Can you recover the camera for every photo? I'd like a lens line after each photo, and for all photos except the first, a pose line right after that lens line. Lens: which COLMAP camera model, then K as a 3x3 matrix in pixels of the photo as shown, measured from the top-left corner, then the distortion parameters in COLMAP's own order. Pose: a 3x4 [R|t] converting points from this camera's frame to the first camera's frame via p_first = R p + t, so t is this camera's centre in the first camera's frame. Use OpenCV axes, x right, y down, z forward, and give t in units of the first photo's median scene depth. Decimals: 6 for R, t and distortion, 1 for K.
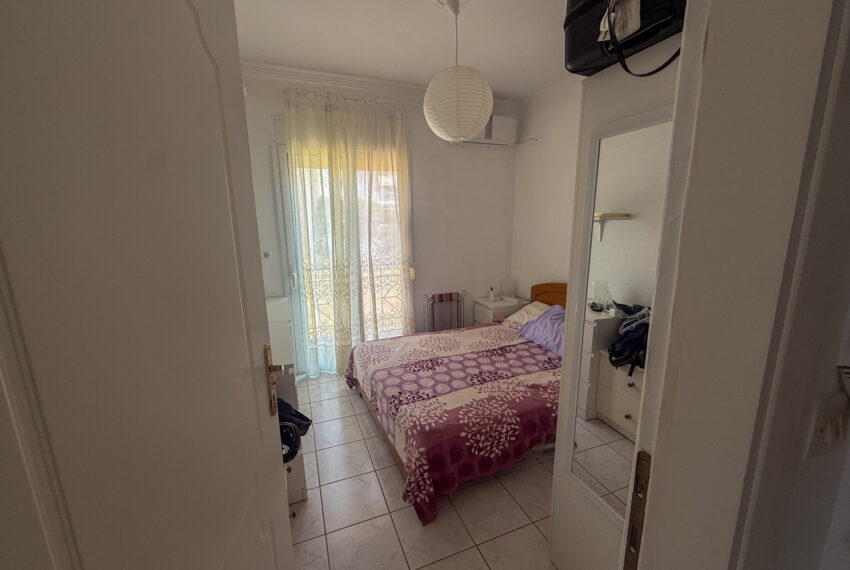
lens RADIAL K [[337.6, 0, 425.9], [0, 337.6, 284.9], [0, 0, 1]] dist [-0.001310, 0.000271]
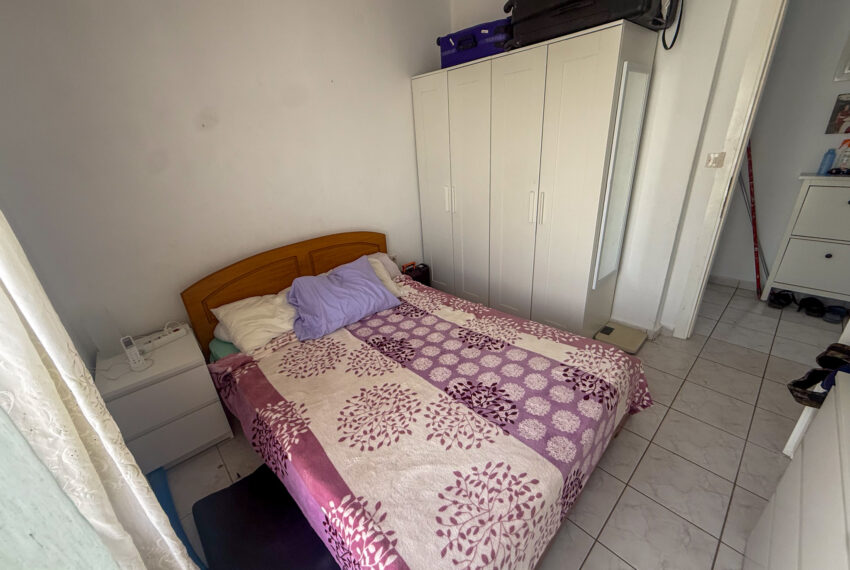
lens RADIAL K [[337.6, 0, 425.1], [0, 337.6, 285.7], [0, 0, 1]] dist [-0.001310, 0.000271]
pose [[-0.355153, -0.340972, 0.870405, -0.407751], [0.244922, 0.864639, 0.438650, -0.215412], [-0.902153, 0.368969, -0.223567, 1.168309]]
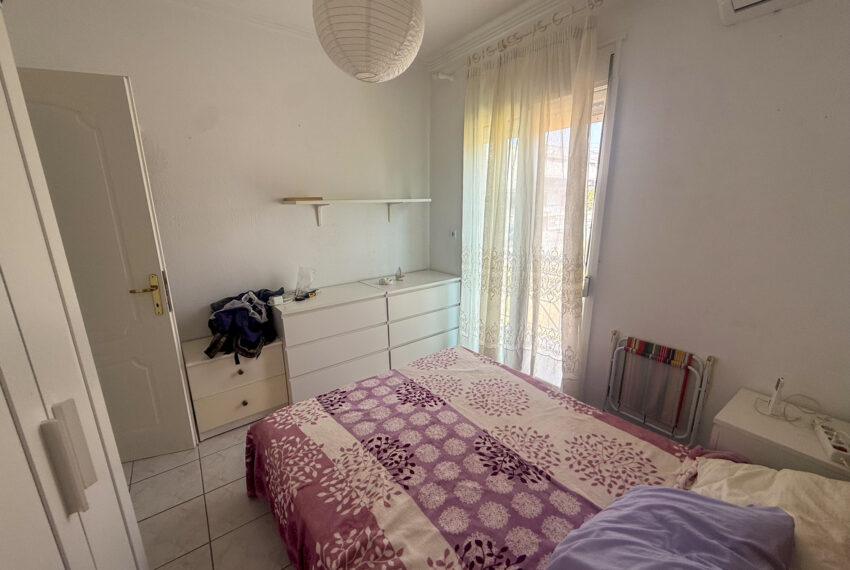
lens RADIAL K [[337.6, 0, 423.0], [0, 337.6, 284.4], [0, 0, 1]] dist [-0.001310, 0.000271]
pose [[0.248852, 0.231594, -0.940445, 0.671698], [-0.172806, 0.966028, 0.192167, -0.156567], [0.953001, 0.114694, 0.280419, 0.784545]]
